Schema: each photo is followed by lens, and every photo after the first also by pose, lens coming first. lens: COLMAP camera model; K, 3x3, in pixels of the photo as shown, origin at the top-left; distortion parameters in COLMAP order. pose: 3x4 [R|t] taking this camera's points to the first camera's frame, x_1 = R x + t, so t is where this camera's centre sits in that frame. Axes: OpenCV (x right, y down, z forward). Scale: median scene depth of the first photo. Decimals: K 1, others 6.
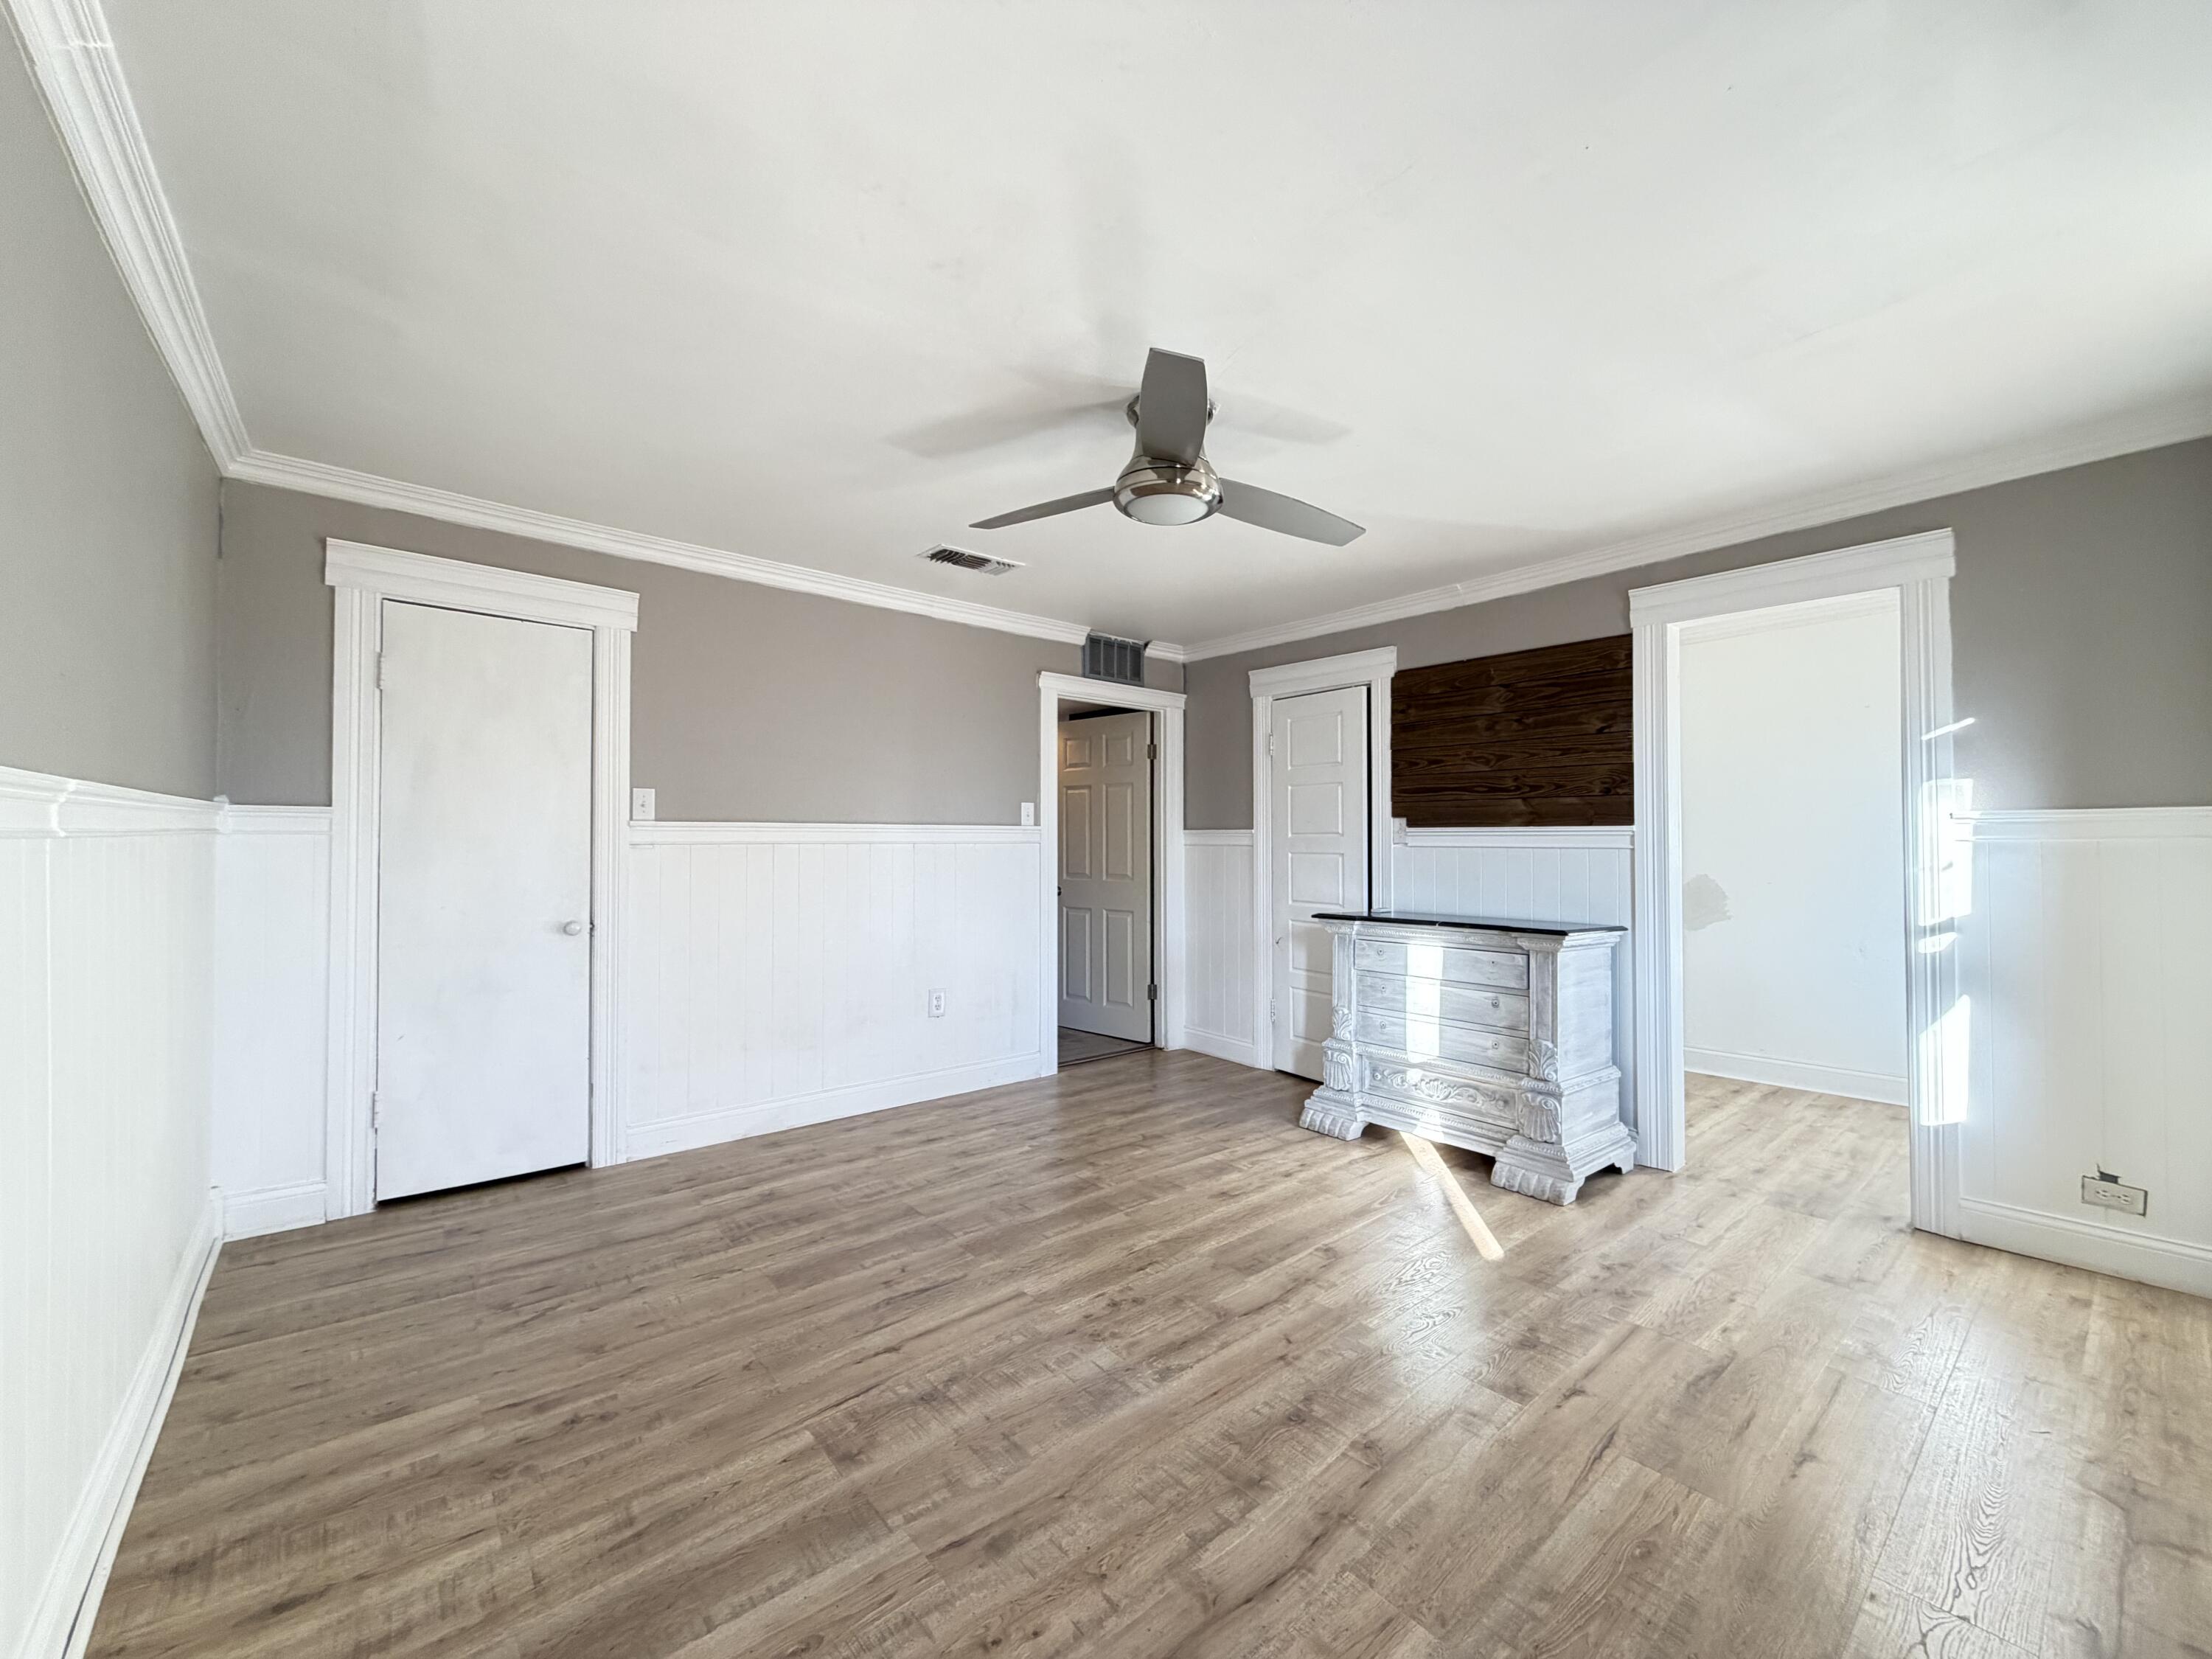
lens RADIAL K [[879.5, 0, 1099.1], [0, 879.5, 831.7], [0, 0, 1]] dist [0.000904, -0.000509]
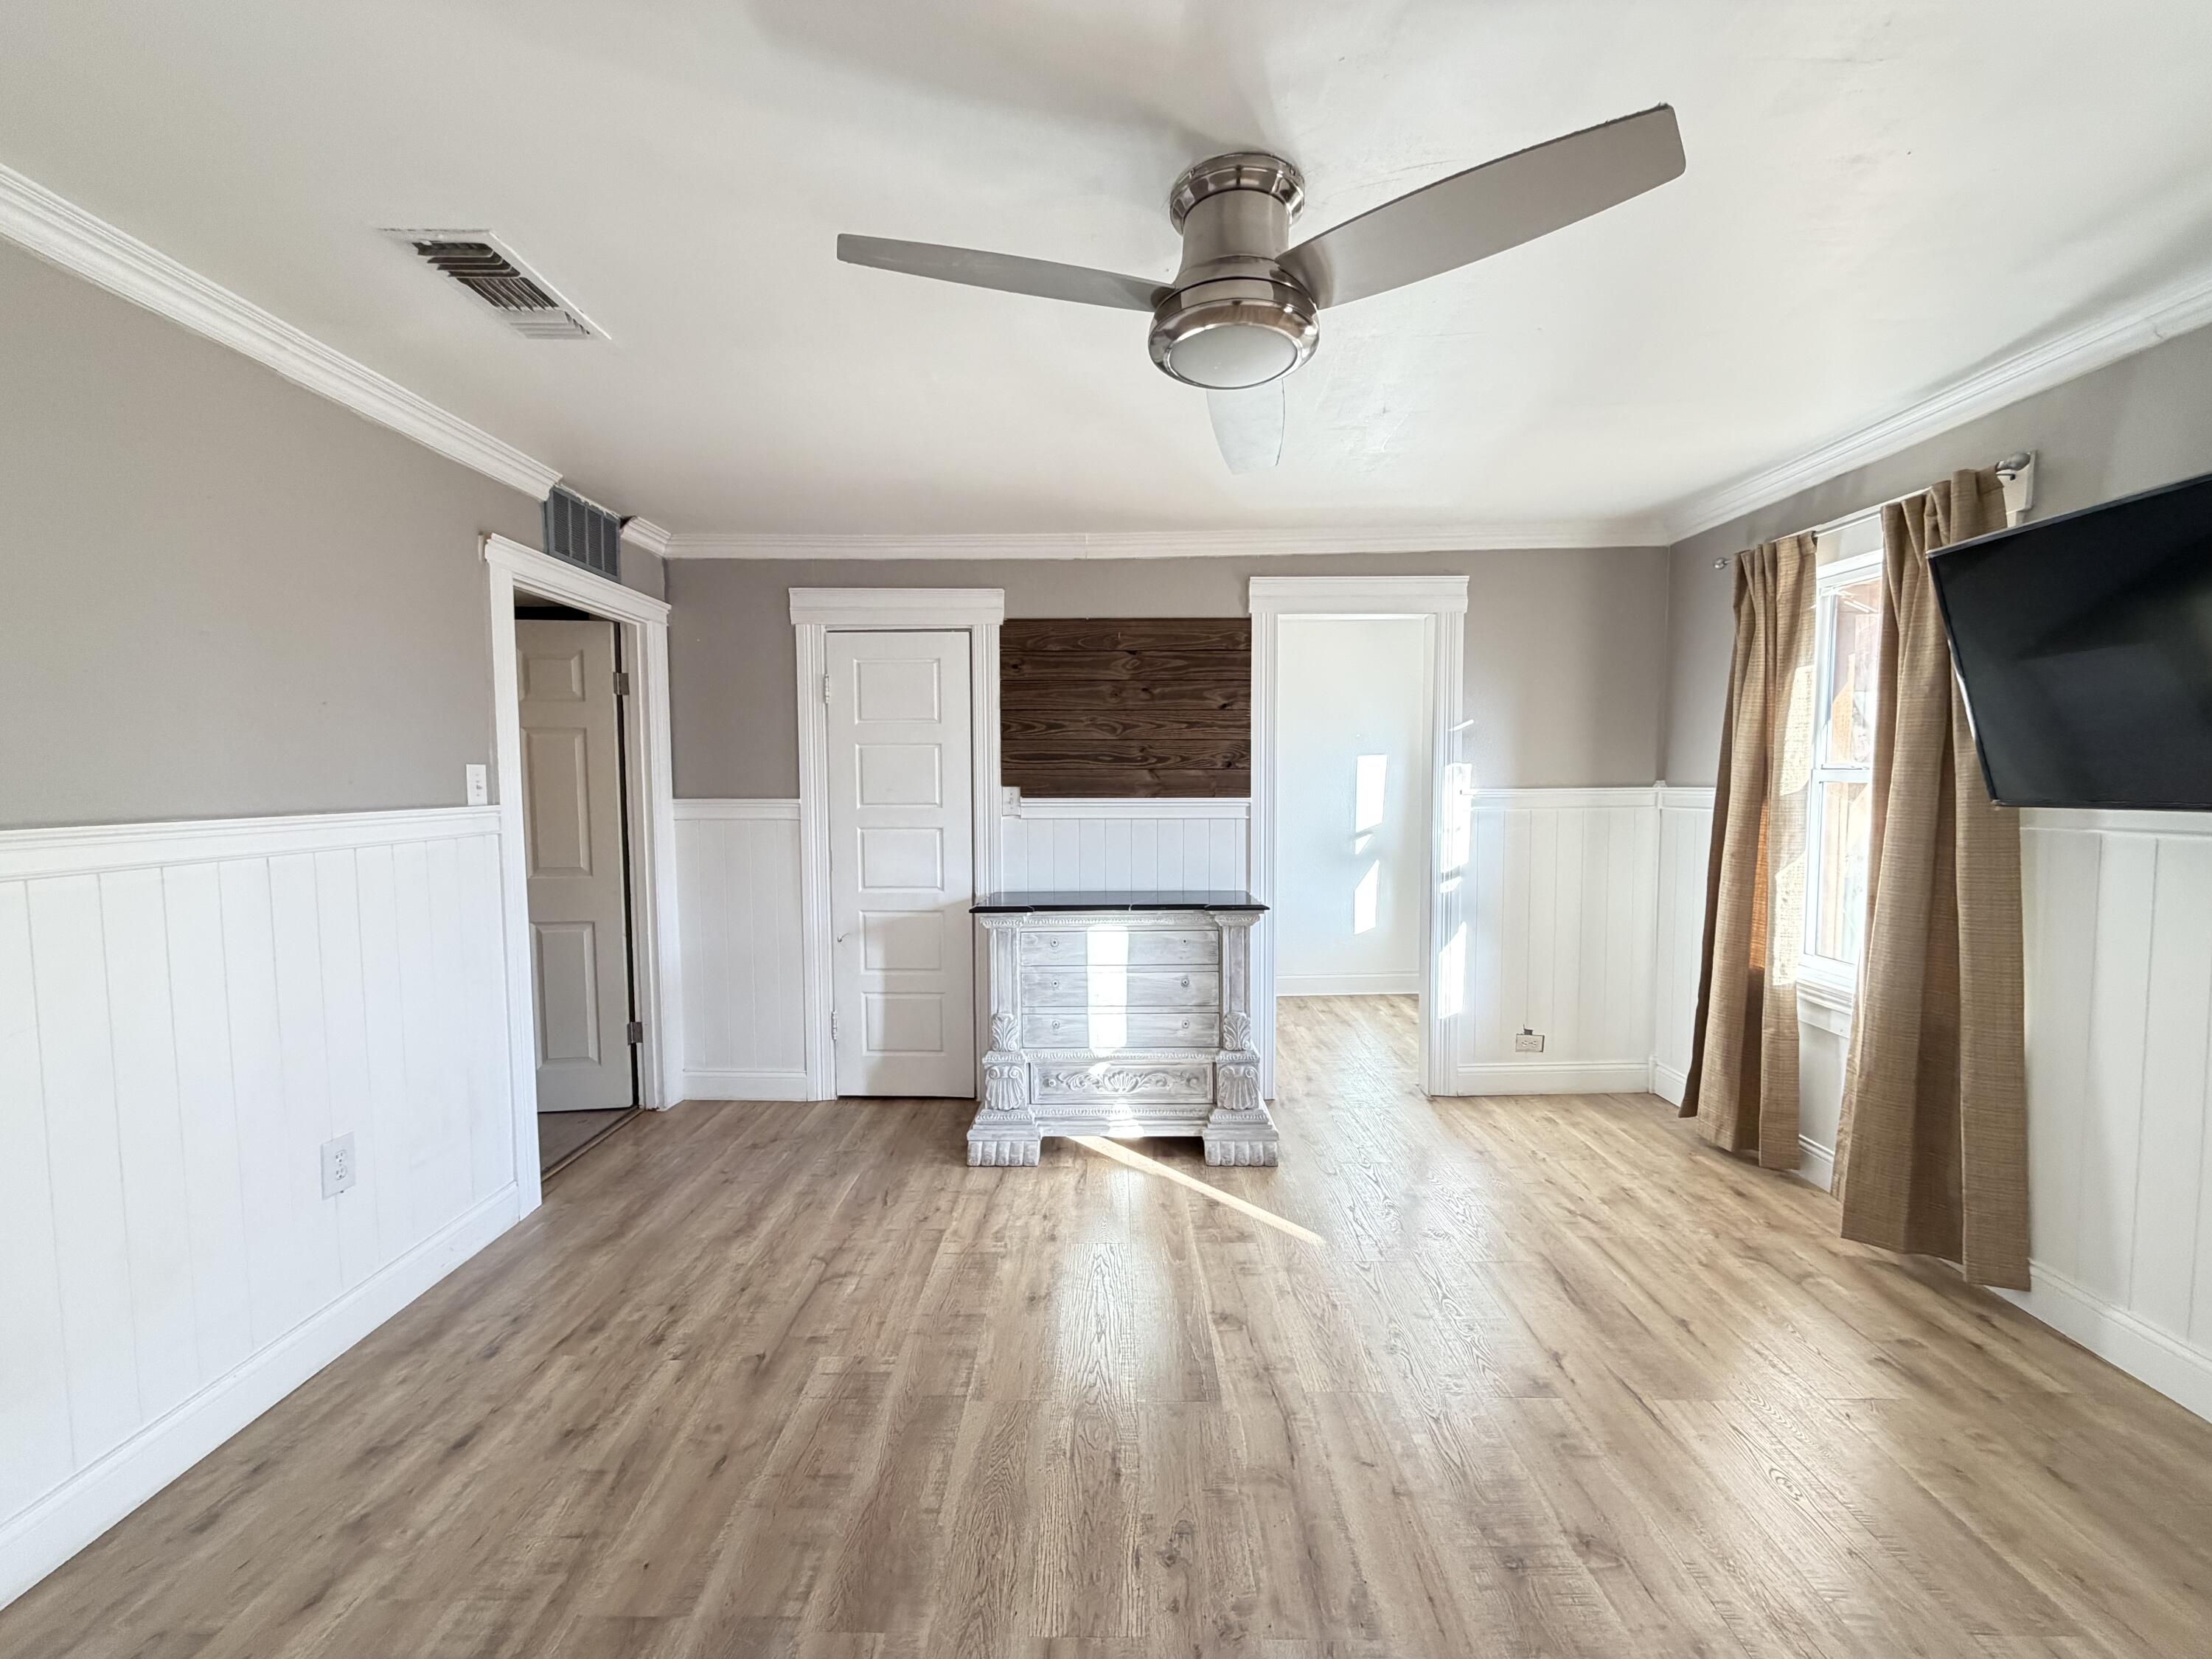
lens RADIAL K [[879.5, 0, 1102.9], [0, 879.5, 831.0], [0, 0, 1]] dist [0.000904, -0.000509]
pose [[0.650744, -0.051716, 0.757534, -0.309955], [-0.002671, 0.997516, 0.070394, -0.038468], [-0.759292, -0.047832, 0.648990, 0.396286]]
